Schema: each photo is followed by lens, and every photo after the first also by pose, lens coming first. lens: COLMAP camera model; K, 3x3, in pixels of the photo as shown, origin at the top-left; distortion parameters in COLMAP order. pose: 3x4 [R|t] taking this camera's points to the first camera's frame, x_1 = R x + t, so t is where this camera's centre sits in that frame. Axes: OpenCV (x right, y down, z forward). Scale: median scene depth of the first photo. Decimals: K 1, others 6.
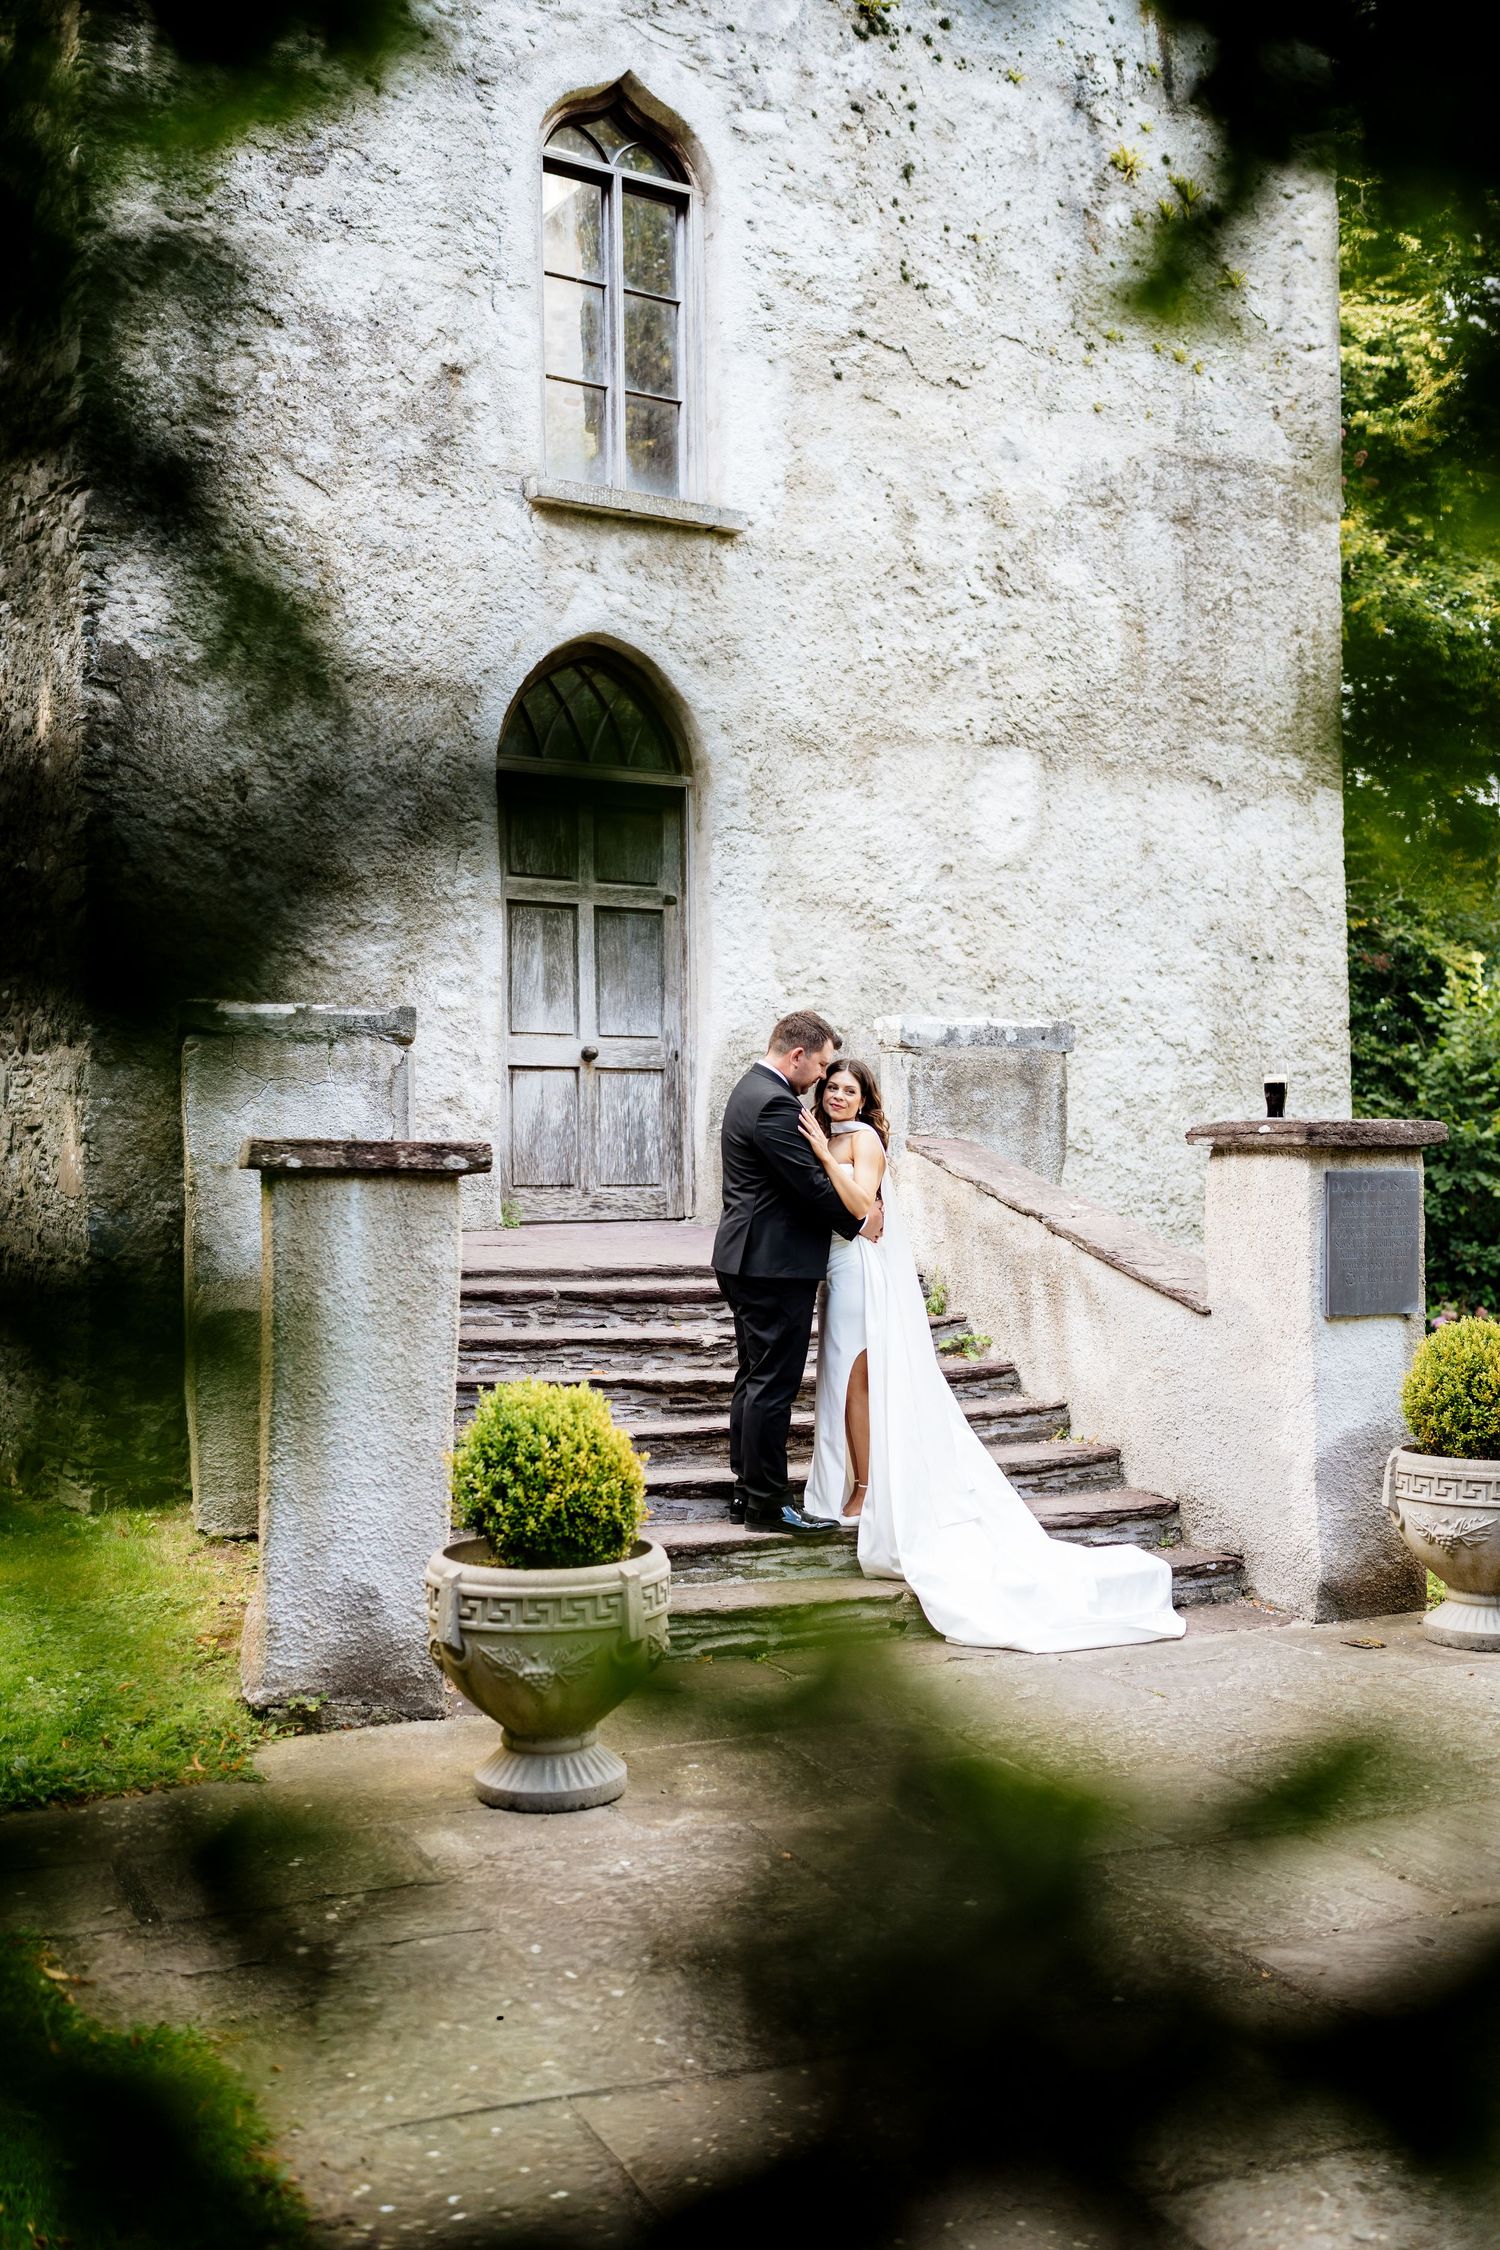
lens RADIAL K [[2221.8, 0, 750.0], [0, 2221.8, 1125.0], [0, 0, 1]] dist [-0.005856, -0.002623]
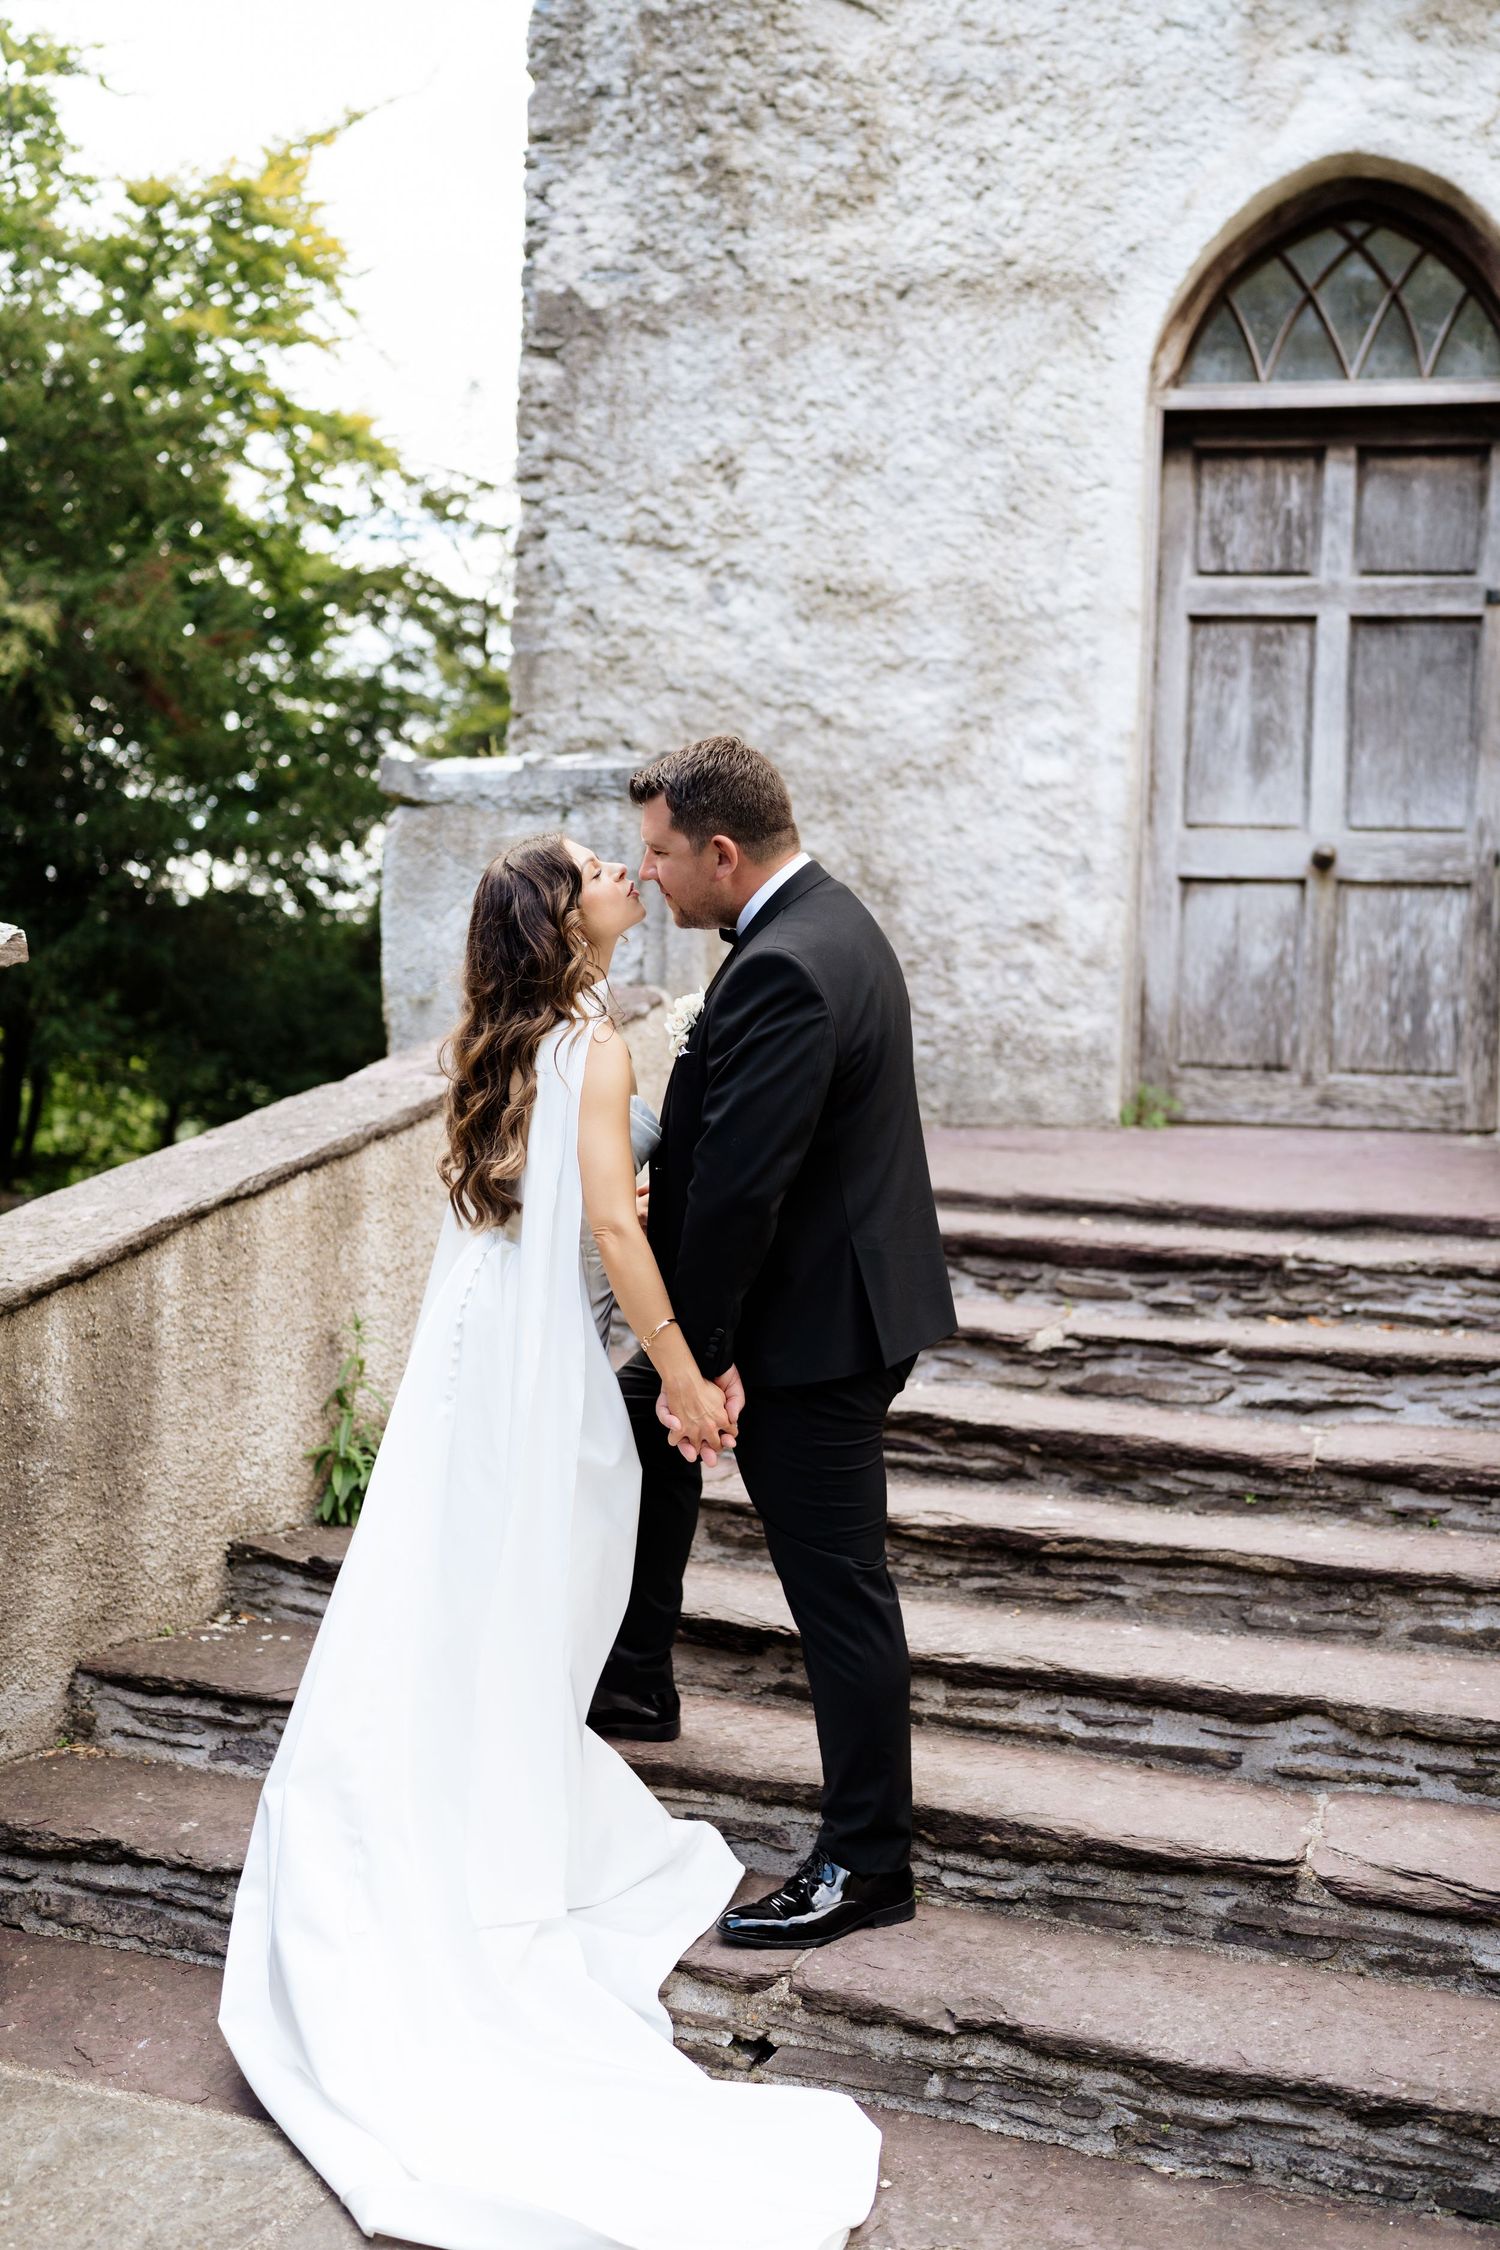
lens RADIAL K [[2147.6, 0, 750.0], [0, 2147.6, 1125.0], [0, 0, 1]] dist [0.001835, 0.019508]
pose [[0.737944, 0.052633, -0.672806, 0.233296], [-0.024904, 0.998399, 0.050789, 0.017384], [0.674402, -0.020724, 0.738074, 0.482820]]
